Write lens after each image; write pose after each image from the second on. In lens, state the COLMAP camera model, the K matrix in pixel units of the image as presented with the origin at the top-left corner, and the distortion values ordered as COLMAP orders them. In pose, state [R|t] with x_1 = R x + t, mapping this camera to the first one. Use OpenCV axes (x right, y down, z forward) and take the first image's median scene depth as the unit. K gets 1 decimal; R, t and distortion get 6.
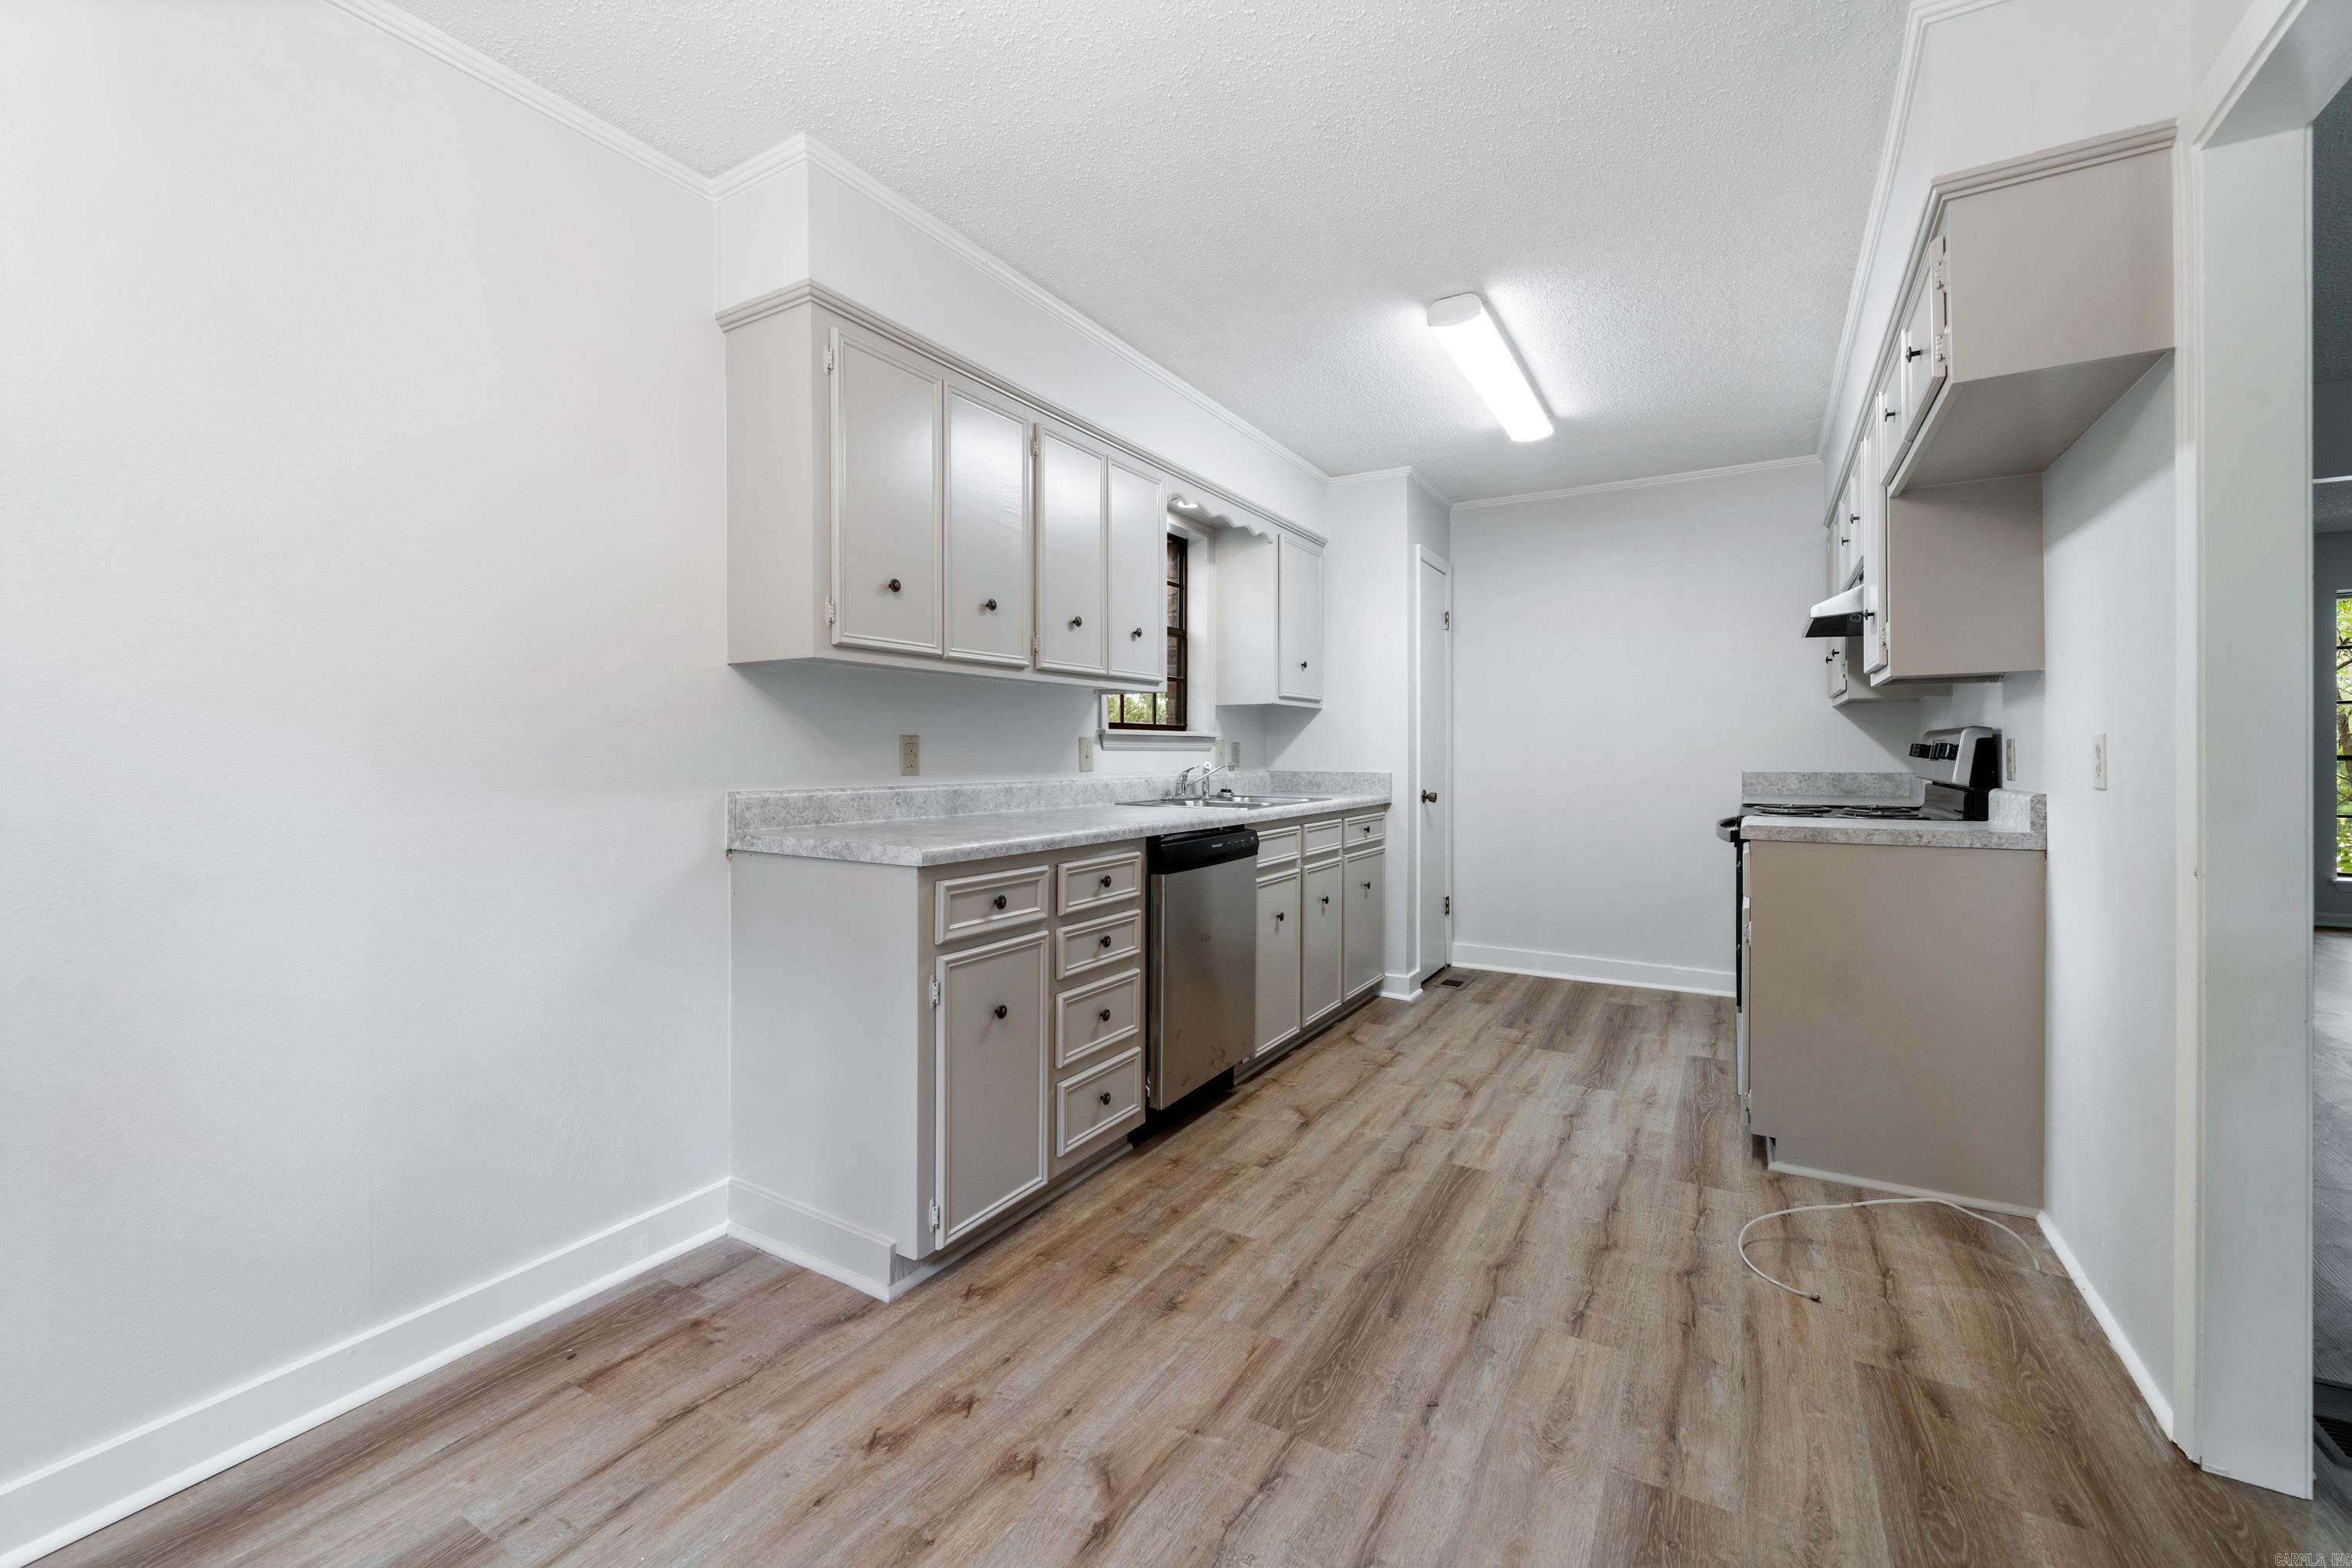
lens RADIAL K [[958.0, 0, 1189.2], [0, 958.0, 759.6], [0, 0, 1]] dist [0.008800, -0.004499]
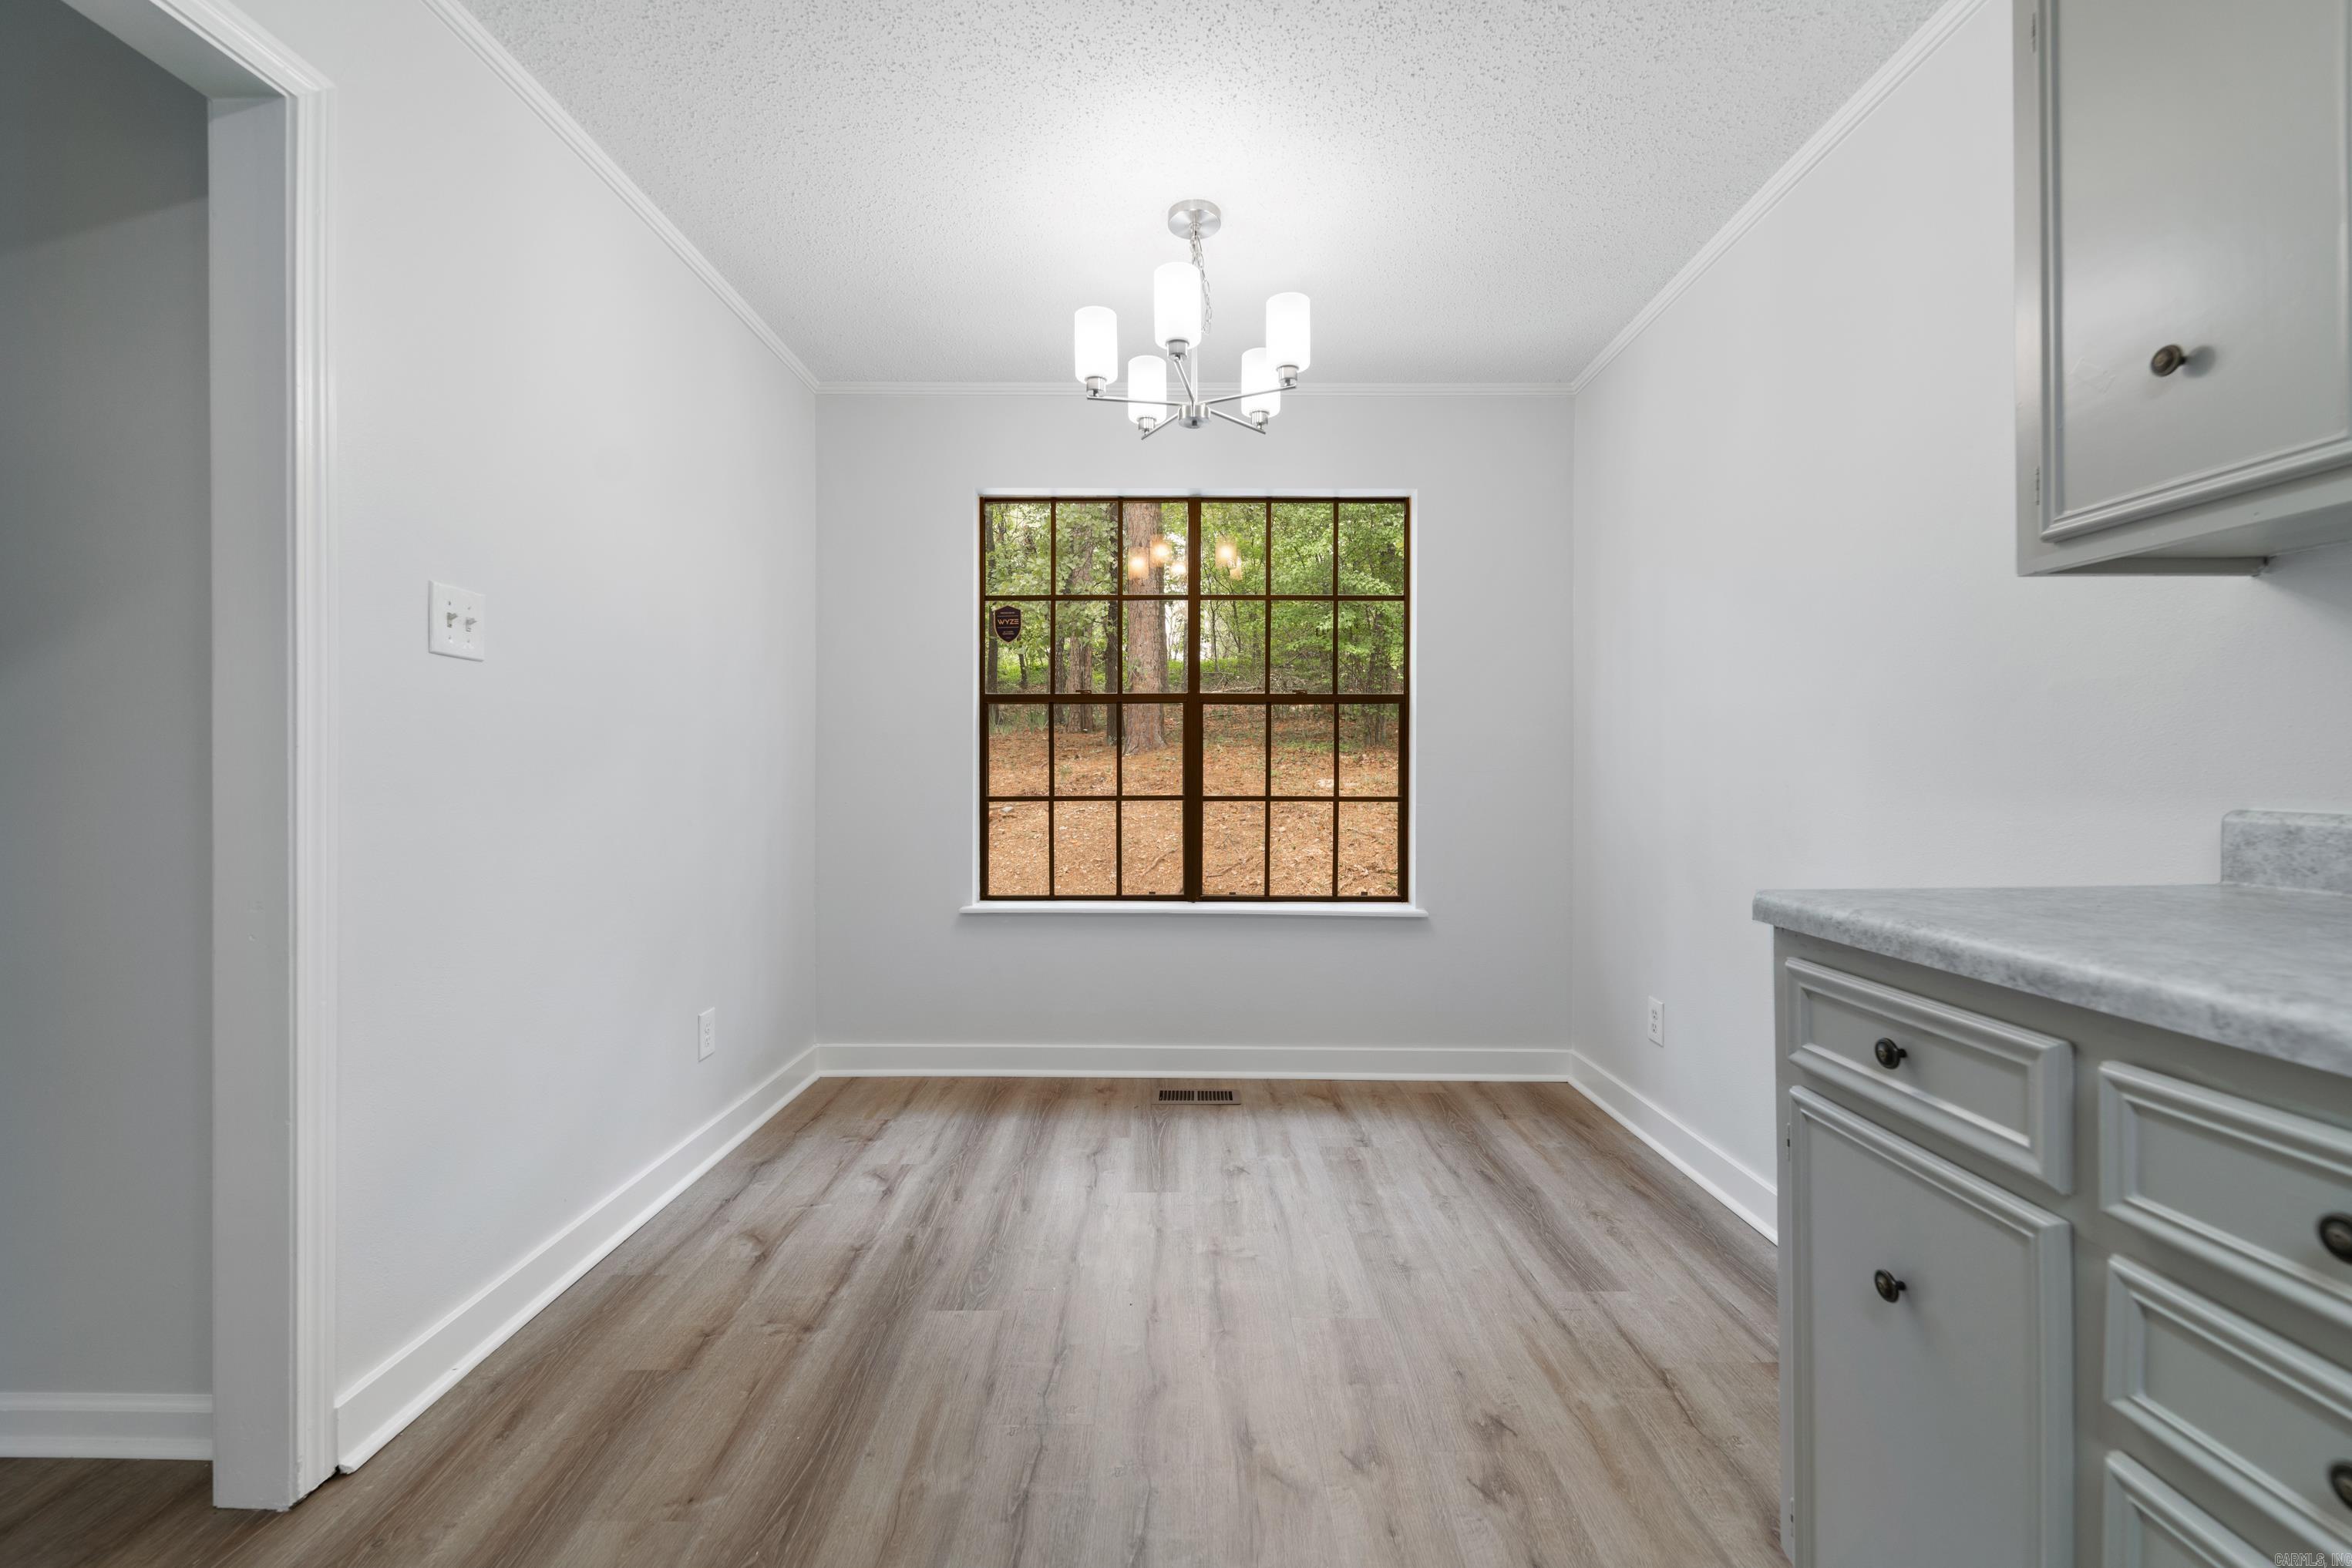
lens RADIAL K [[958.0, 0, 1159.8], [0, 958.0, 782.3], [0, 0, 1]] dist [0.008800, -0.004499]
pose [[-0.877248, 0.009382, -0.479945, 0.443760], [0.000989, 0.999842, 0.017736, 0.009790], [0.480036, 0.015084, -0.877119, 1.612060]]
